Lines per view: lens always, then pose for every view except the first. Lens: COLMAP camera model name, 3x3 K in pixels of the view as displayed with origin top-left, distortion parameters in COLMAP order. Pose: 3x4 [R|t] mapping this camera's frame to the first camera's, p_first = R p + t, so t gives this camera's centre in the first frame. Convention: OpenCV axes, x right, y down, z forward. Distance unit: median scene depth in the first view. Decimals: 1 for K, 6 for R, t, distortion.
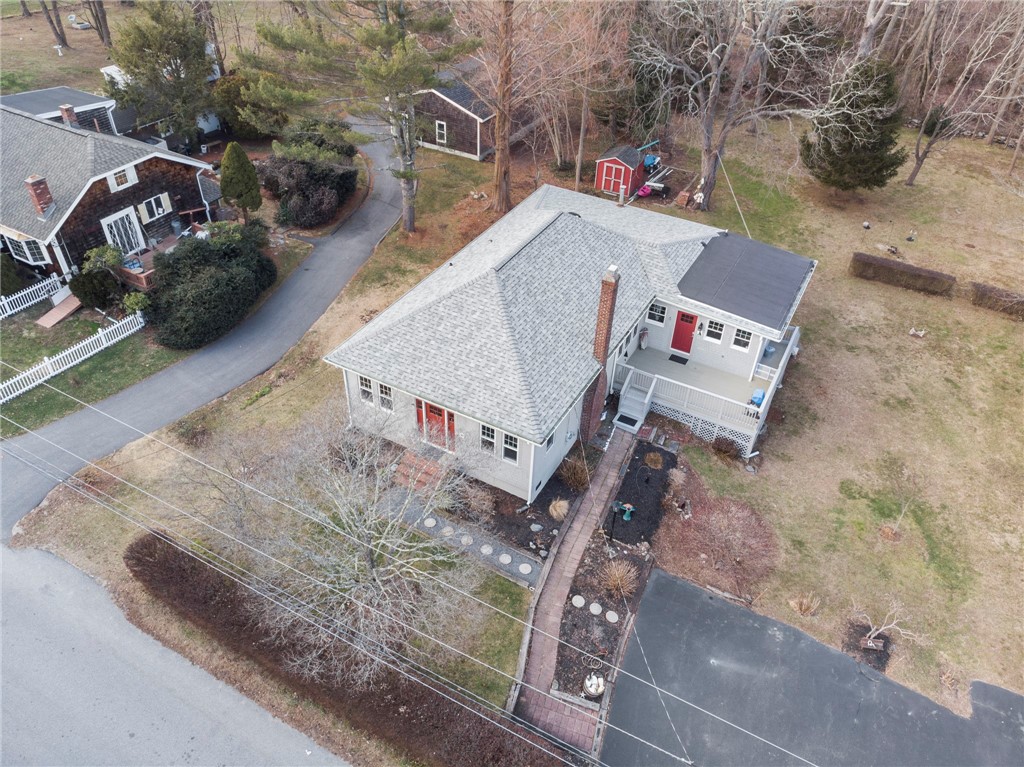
lens RADIAL K [[764.2, 0, 514.1], [0, 764.2, 379.4], [0, 0, 1]] dist [-0.007456, 0.026297]
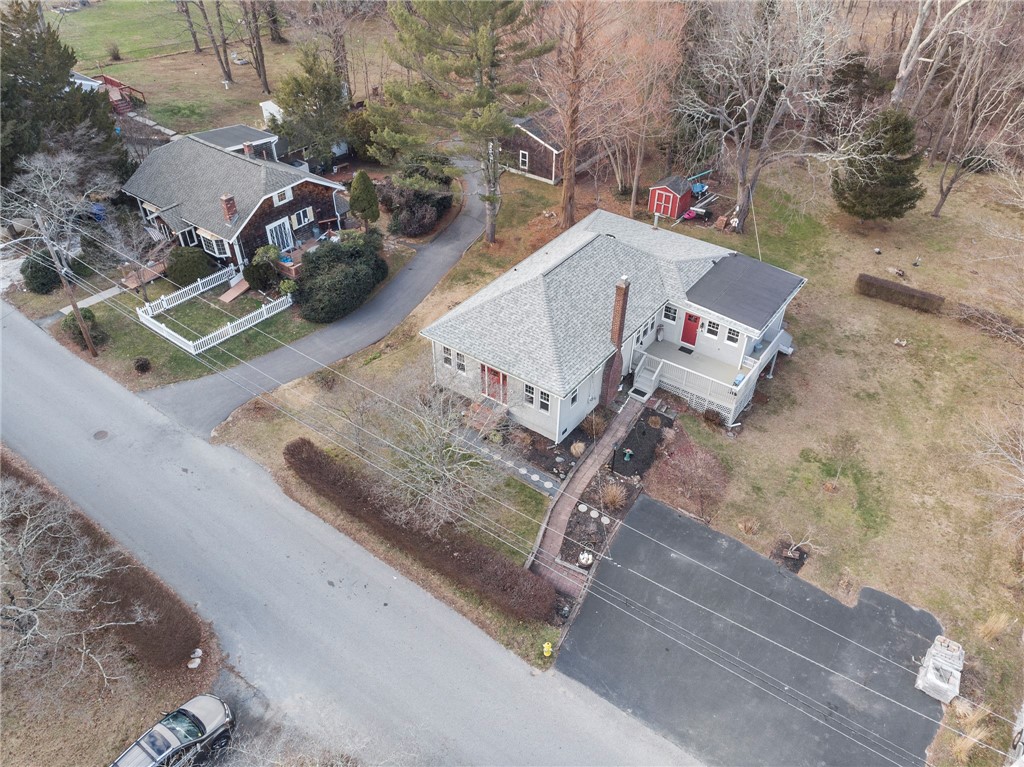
lens RADIAL K [[764.2, 0, 513.3], [0, 764.2, 379.3], [0, 0, 1]] dist [-0.007456, 0.026297]
pose [[0.991454, 0.059476, -0.116111, 0.081247], [-0.060177, 0.998185, -0.002534, 0.045916], [0.115750, 0.009500, 0.993233, -0.334484]]
